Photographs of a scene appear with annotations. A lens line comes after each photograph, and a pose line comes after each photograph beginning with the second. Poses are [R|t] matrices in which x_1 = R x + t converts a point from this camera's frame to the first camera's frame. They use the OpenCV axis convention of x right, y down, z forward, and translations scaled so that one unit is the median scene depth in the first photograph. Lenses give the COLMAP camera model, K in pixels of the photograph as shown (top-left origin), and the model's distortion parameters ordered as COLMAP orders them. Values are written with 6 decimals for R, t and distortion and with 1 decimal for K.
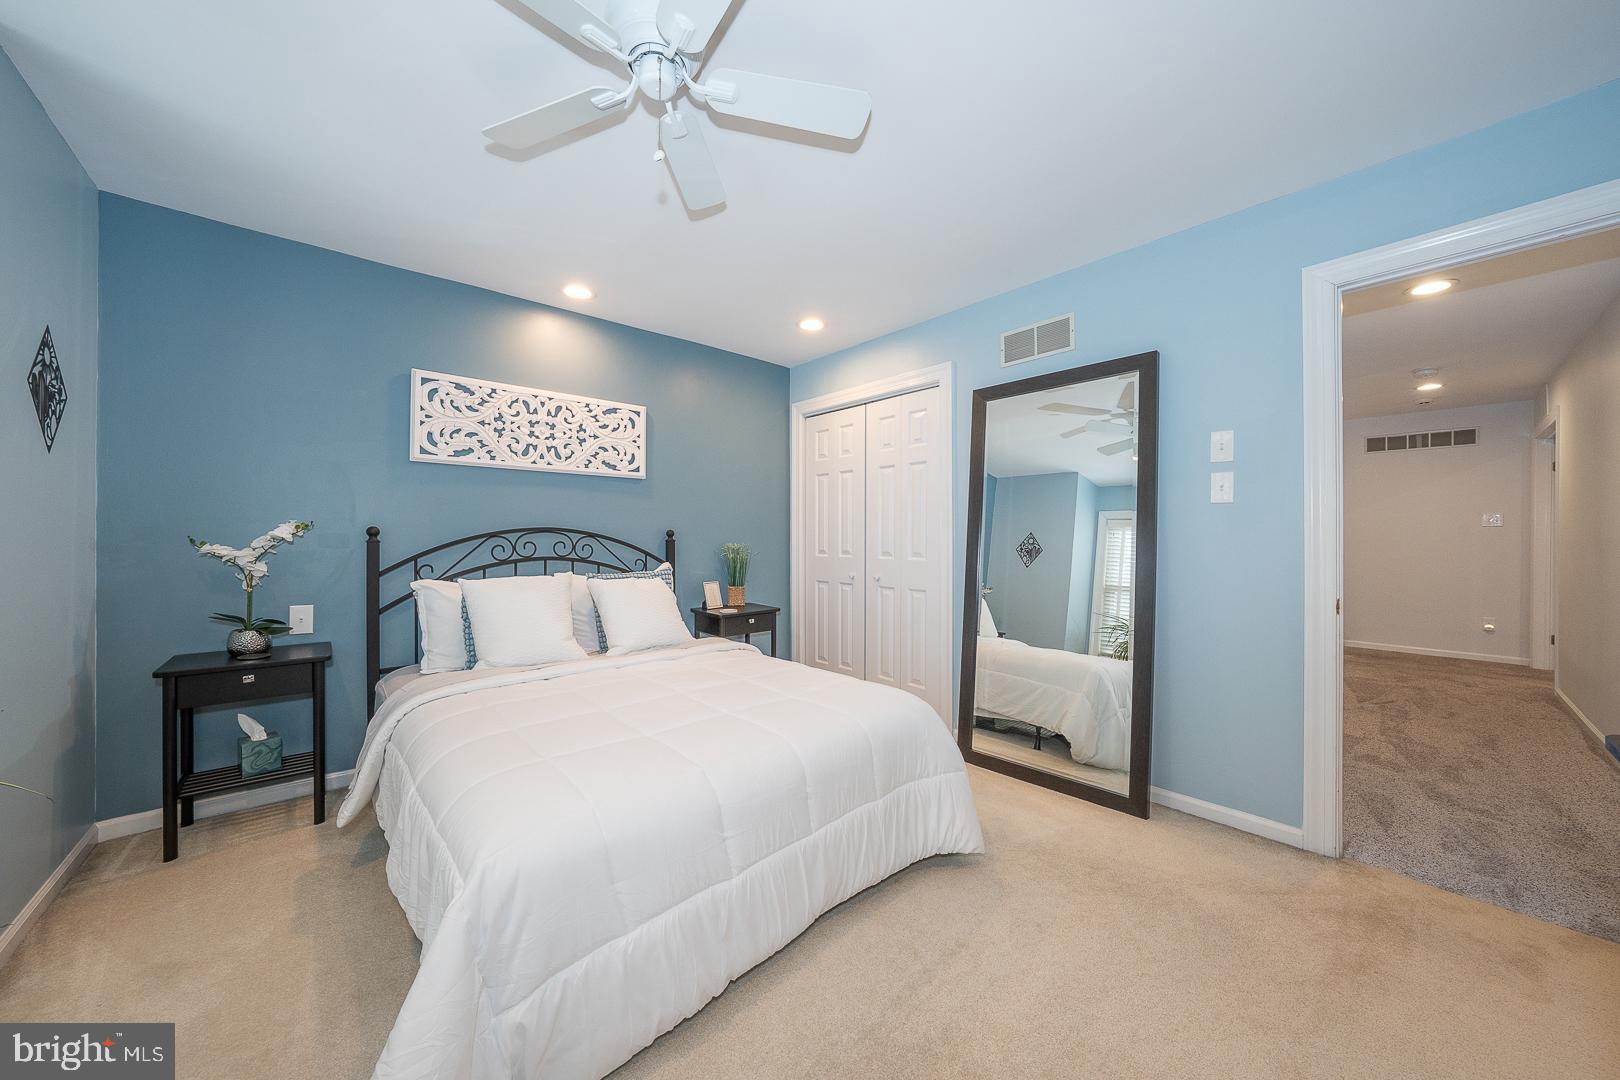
lens RADIAL K [[556.0, 0, 806.5], [0, 556.0, 538.7], [0, 0, 1]] dist [-0.019344, 0.001775]
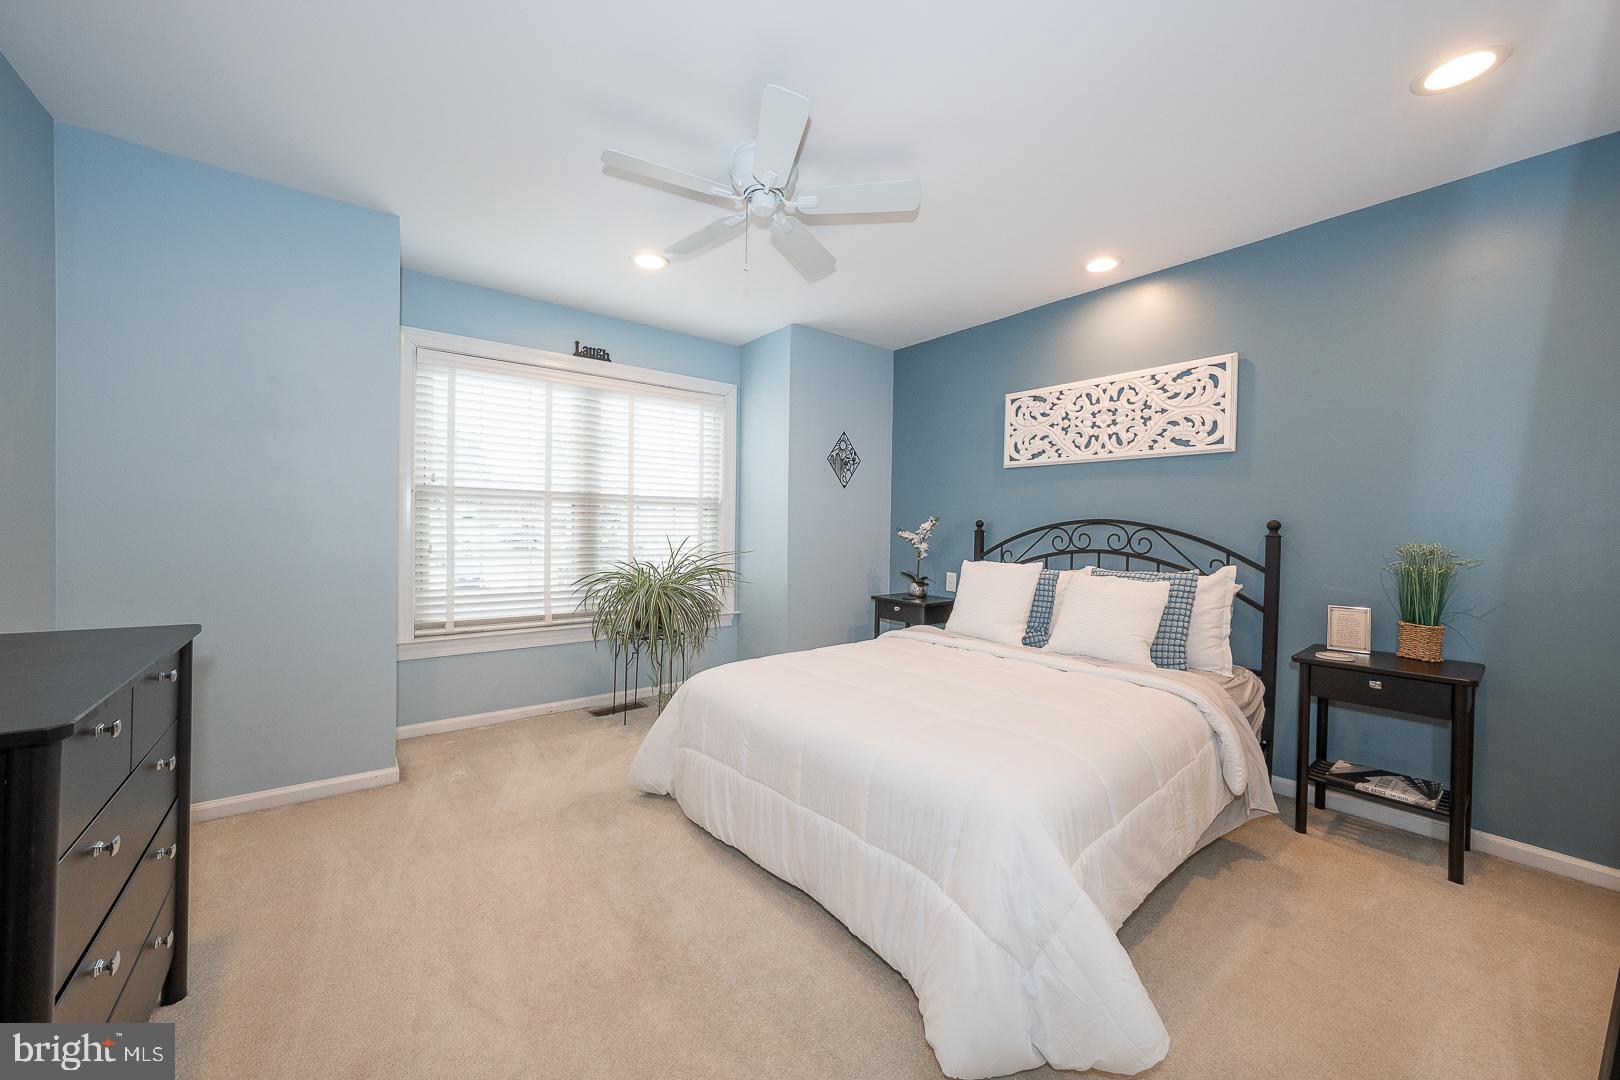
lens RADIAL K [[589.7, 0, 813.3], [0, 589.7, 528.9], [0, 0, 1]] dist [0.008501, 0.000084]
pose [[-0.031511, 0.000606, -0.999503, 0.569738], [-0.017650, 0.999844, 0.001163, 0.004346], [0.999348, 0.017678, -0.031495, 0.528987]]
